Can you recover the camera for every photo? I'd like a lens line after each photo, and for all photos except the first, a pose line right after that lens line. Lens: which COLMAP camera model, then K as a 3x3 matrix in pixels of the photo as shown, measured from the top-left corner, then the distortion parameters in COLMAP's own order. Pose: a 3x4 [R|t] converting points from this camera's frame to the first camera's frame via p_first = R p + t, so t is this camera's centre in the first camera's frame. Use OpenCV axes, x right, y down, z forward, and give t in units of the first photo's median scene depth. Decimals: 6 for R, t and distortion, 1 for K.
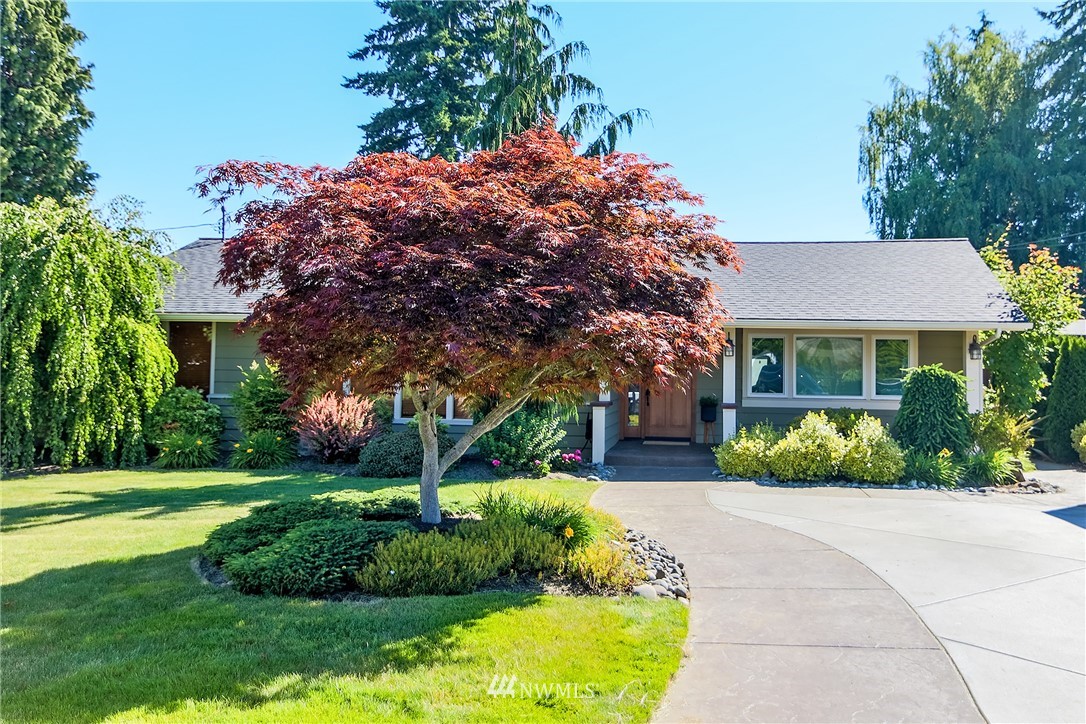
lens RADIAL K [[869.5, 0, 543.9], [0, 869.5, 359.1], [0, 0, 1]] dist [0.067410, -0.016165]
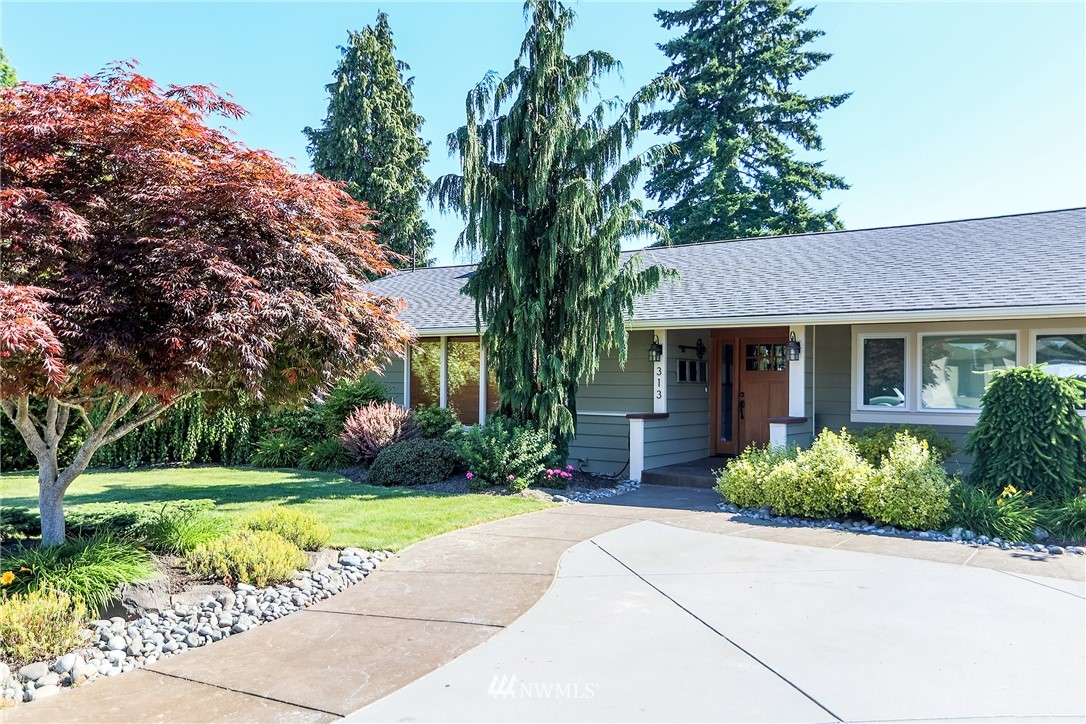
lens RADIAL K [[771.0, 0, 545.7], [0, 771.0, 383.5], [0, 0, 1]] dist [0.081224, -0.000644]
pose [[0.907061, -0.004645, -0.420974, 0.328321], [0.007424, 0.999960, 0.004963, 0.013691], [0.420934, -0.007627, 0.907059, 0.242892]]
